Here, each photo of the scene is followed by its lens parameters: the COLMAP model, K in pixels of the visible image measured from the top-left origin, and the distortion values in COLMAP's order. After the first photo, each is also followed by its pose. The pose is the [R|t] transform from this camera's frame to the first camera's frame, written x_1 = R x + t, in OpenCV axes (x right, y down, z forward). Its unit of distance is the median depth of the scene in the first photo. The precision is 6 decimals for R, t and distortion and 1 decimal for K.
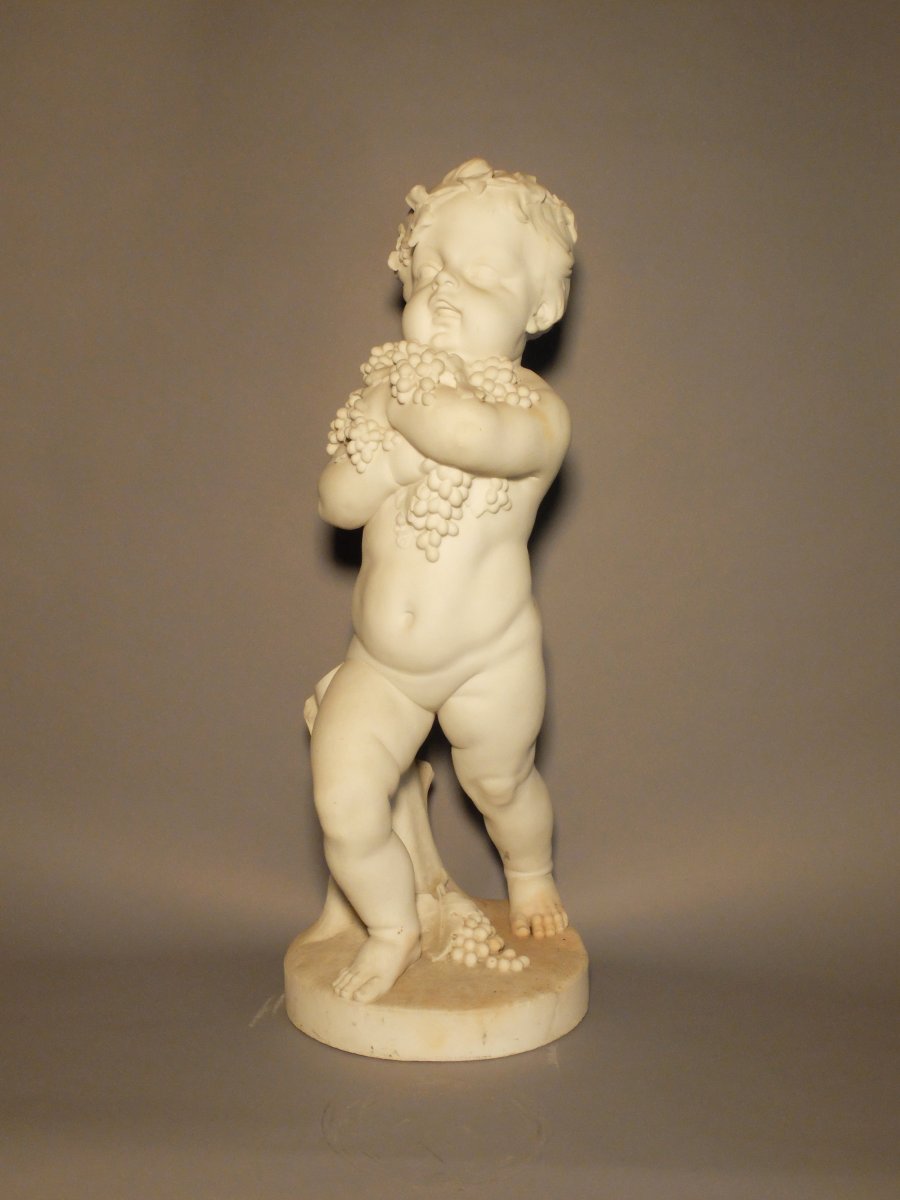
lens RADIAL K [[1632.8, 0, 450.8], [0, 1632.8, 597.9], [0, 0, 1]] dist [-0.121974, 0.000000]
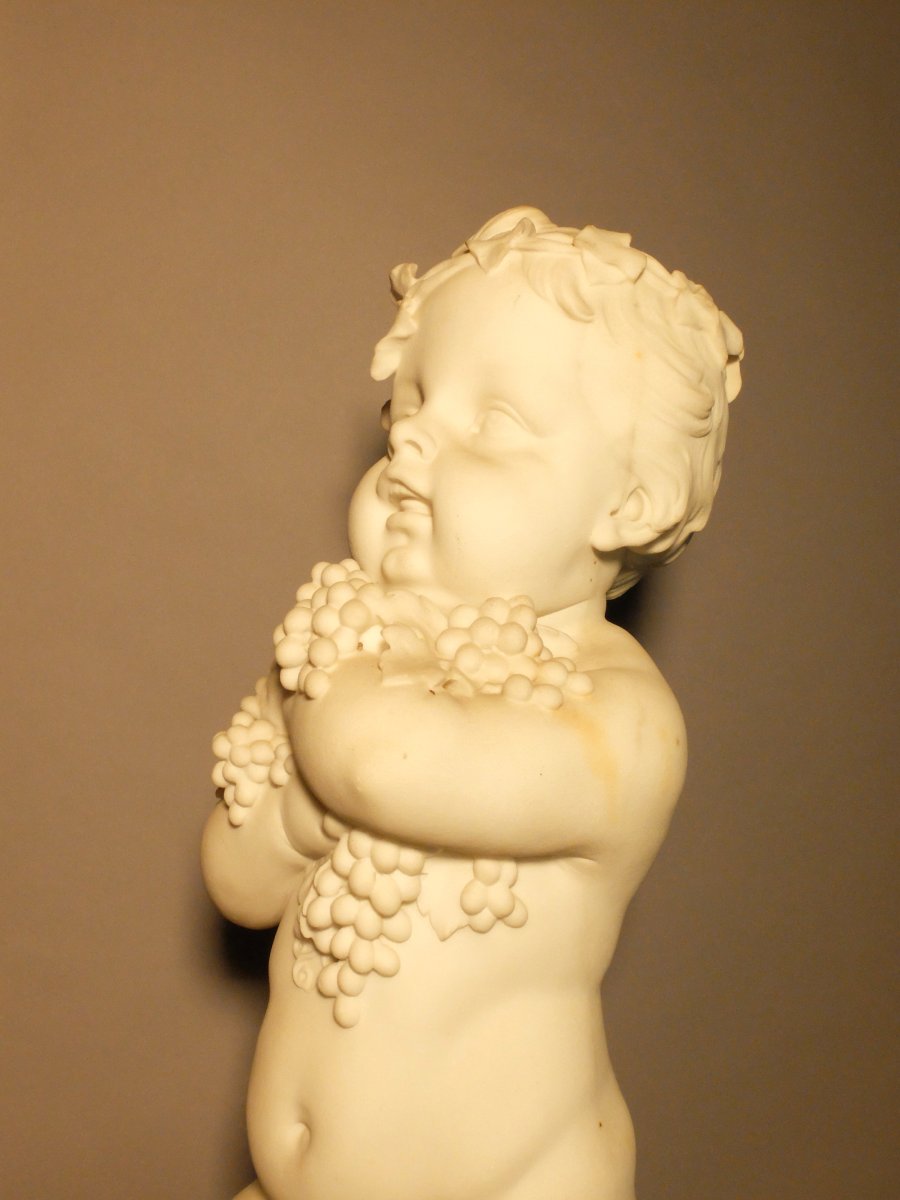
lens RADIAL K [[1632.8, 0, 452.1], [0, 1632.8, 604.1], [0, 0, 1]] dist [-0.121974, 0.000000]
pose [[0.944930, 0.019366, -0.326700, 0.167664], [-0.065098, 0.989423, -0.129635, -0.083928], [0.320733, 0.143763, 0.936196, 0.550852]]
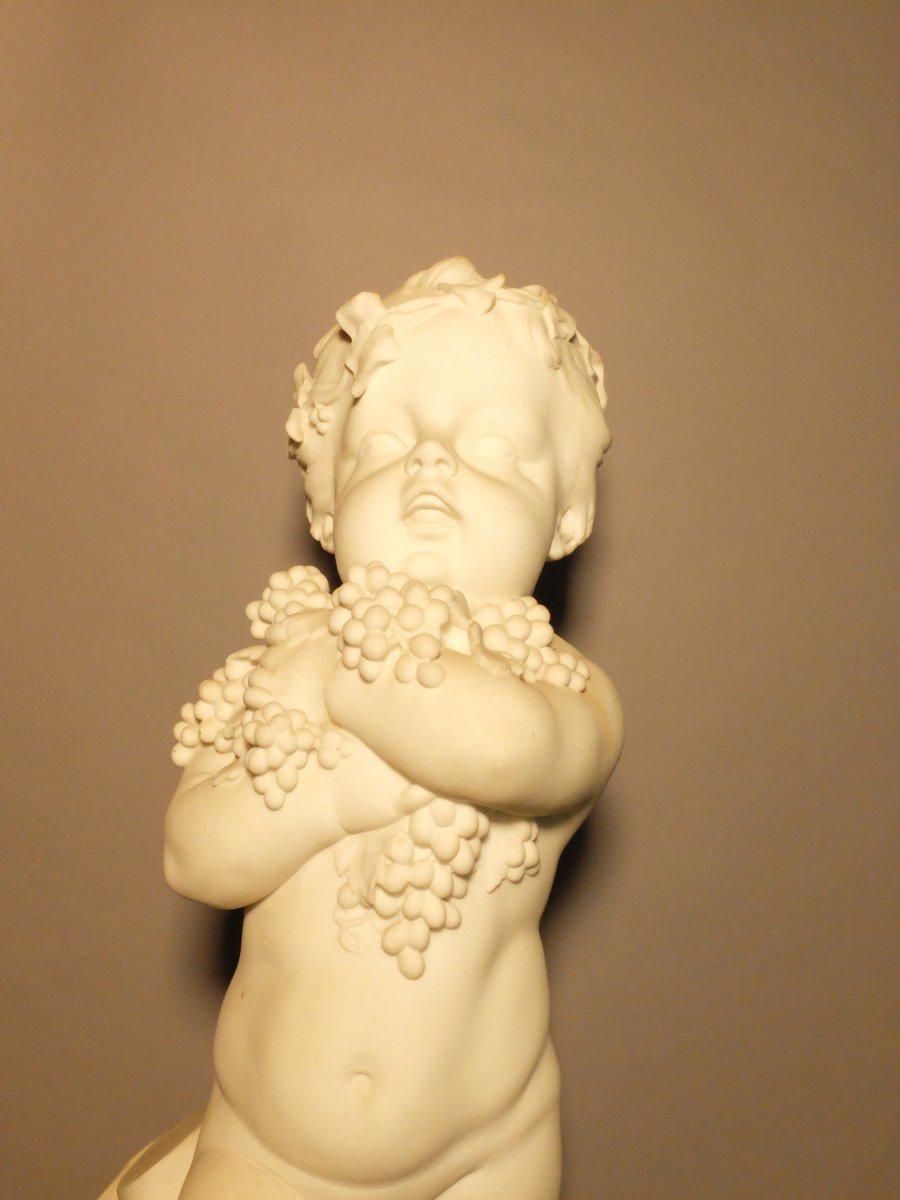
lens RADIAL K [[1632.8, 0, 450.1], [0, 1632.8, 597.8], [0, 0, 1]] dist [-0.121974, 0.000000]
pose [[0.954139, 0.036301, 0.297155, -0.159399], [0.007984, 0.989182, -0.146475, -0.066839], [-0.299257, 0.142130, 0.943528, 0.479420]]
